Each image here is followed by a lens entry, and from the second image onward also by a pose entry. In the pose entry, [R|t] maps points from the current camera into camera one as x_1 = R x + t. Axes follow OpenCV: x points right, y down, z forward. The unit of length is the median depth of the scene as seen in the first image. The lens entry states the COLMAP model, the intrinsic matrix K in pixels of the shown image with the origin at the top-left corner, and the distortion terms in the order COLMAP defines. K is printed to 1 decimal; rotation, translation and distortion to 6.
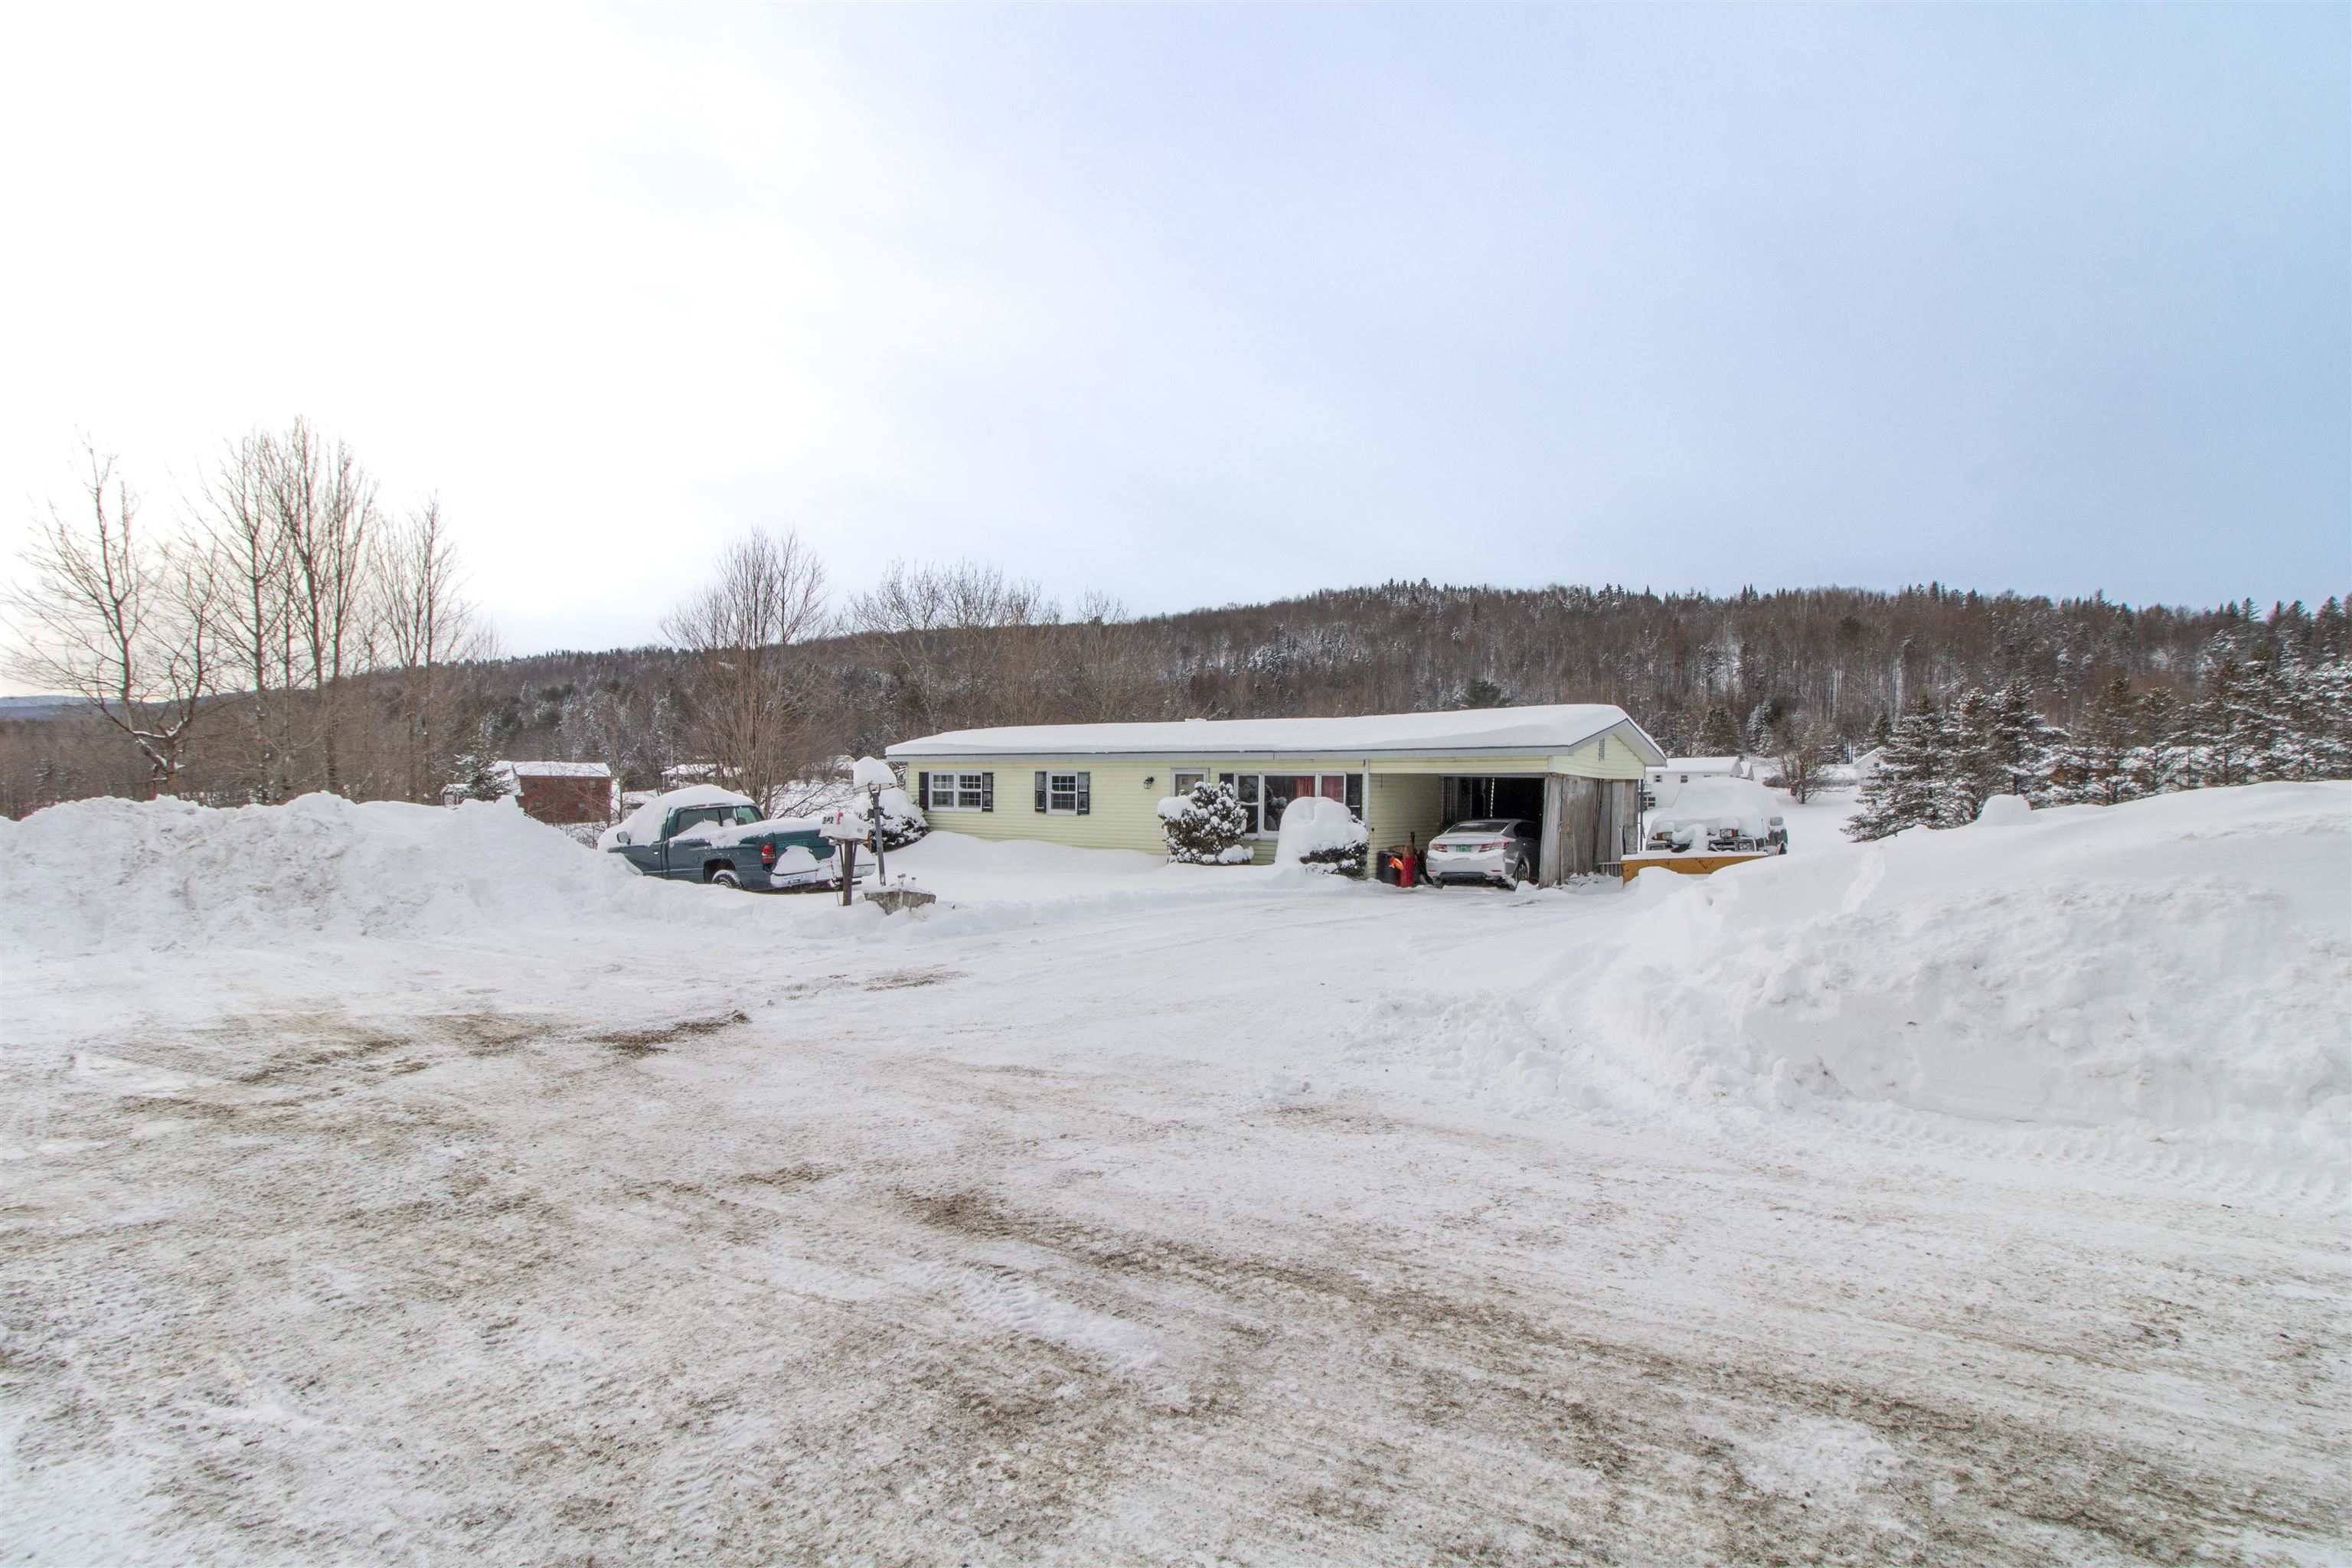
lens RADIAL K [[1156.3, 0, 1201.3], [0, 1156.3, 838.0], [0, 0, 1]] dist [0.003617, -0.000636]
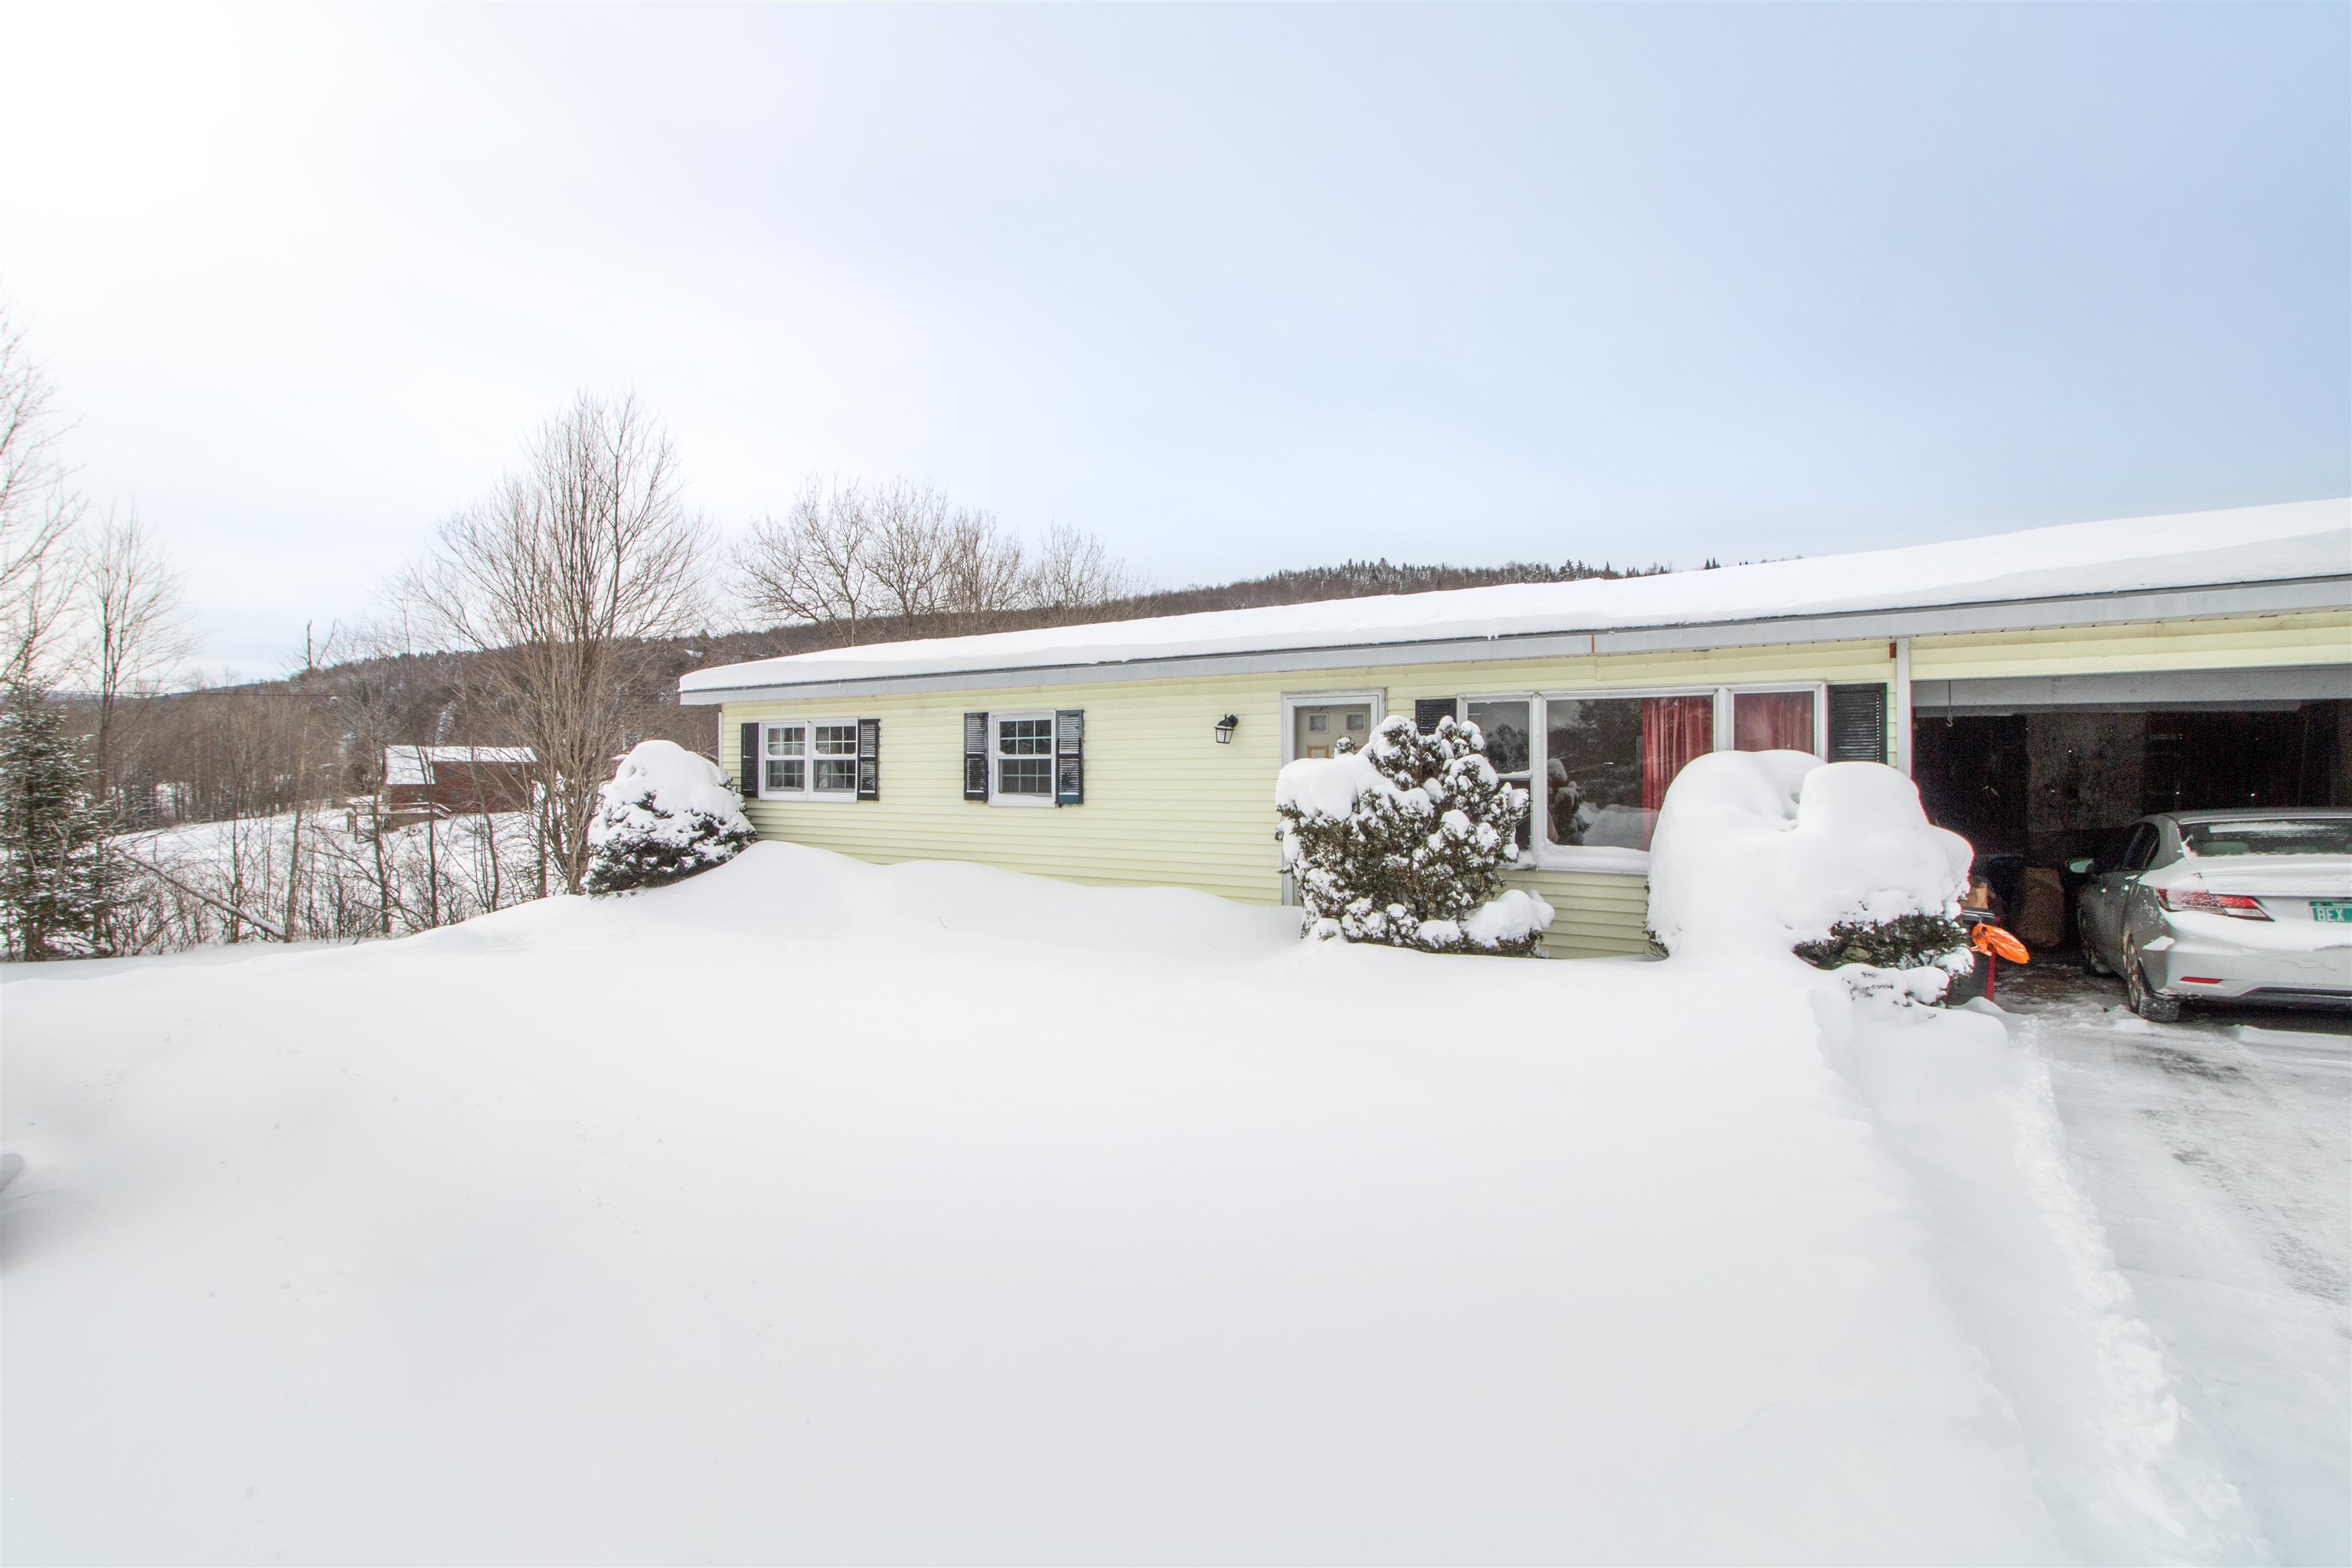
lens RADIAL K [[1109.2, 0, 1162.3], [0, 1109.2, 758.0], [0, 0, 1]] dist [-0.000144, 0.000790]
pose [[0.999931, -0.011025, 0.003991, -0.061382], [0.011222, 0.998515, -0.053315, -0.013730], [-0.003397, 0.053356, 0.998570, 0.517697]]
